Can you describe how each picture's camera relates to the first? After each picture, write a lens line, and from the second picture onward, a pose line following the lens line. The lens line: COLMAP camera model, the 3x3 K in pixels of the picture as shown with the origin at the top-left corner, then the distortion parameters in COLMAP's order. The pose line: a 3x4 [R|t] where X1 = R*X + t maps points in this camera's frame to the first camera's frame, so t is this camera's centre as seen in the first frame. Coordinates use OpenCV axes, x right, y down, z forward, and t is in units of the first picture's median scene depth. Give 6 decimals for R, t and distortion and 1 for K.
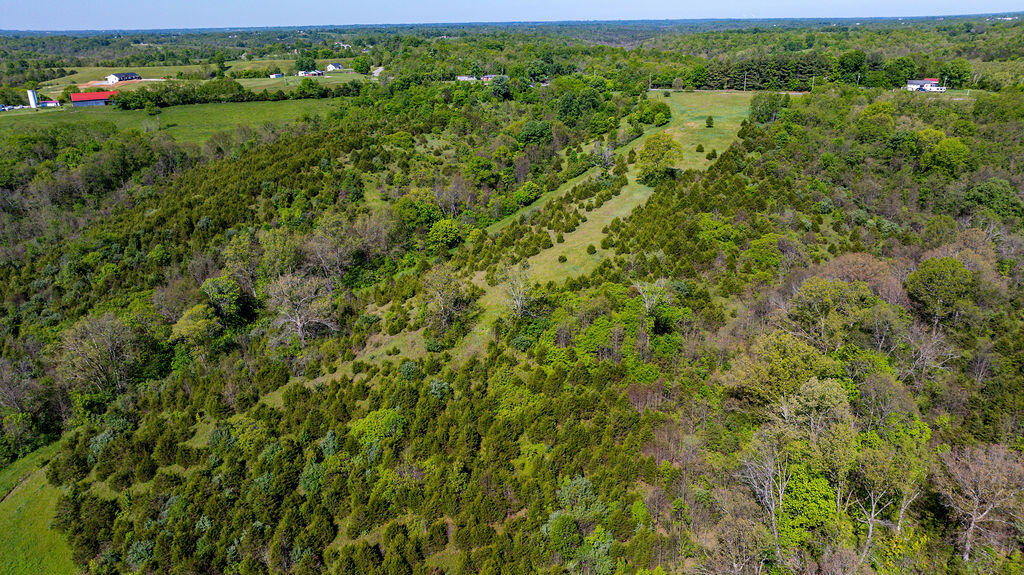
lens RADIAL K [[720.1, 0, 514.7], [0, 720.1, 286.5], [0, 0, 1]] dist [-0.030835, 0.033273]
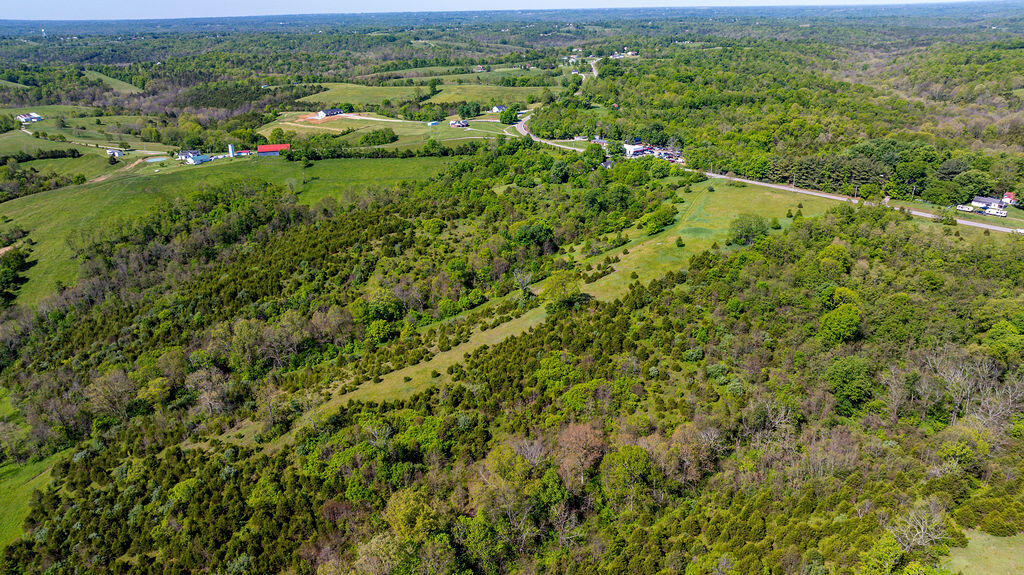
lens RADIAL K [[720.1, 0, 515.4], [0, 720.1, 286.0], [0, 0, 1]] dist [-0.030835, 0.033273]
pose [[0.933357, 0.131094, -0.334154, 0.377269], [-0.124826, 0.991361, 0.040261, -0.160429], [0.336545, 0.004133, 0.941658, -0.105236]]
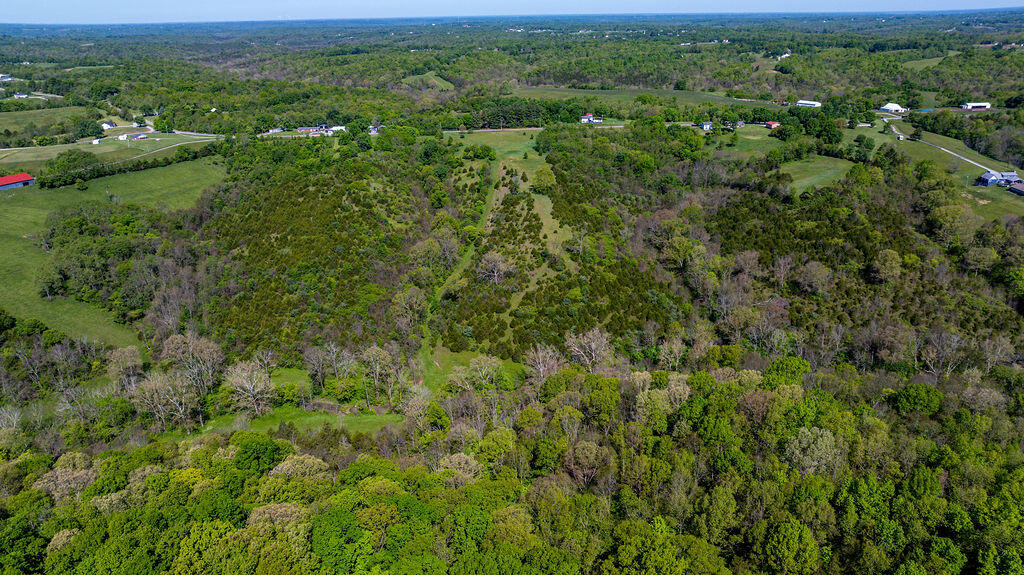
lens RADIAL K [[720.1, 0, 512.5], [0, 720.1, 289.0], [0, 0, 1]] dist [-0.030835, 0.033273]
pose [[0.831121, -0.196054, 0.520385, -0.707428], [0.194465, 0.979174, 0.058316, -0.011652], [-0.520981, 0.052729, 0.851938, -0.468975]]
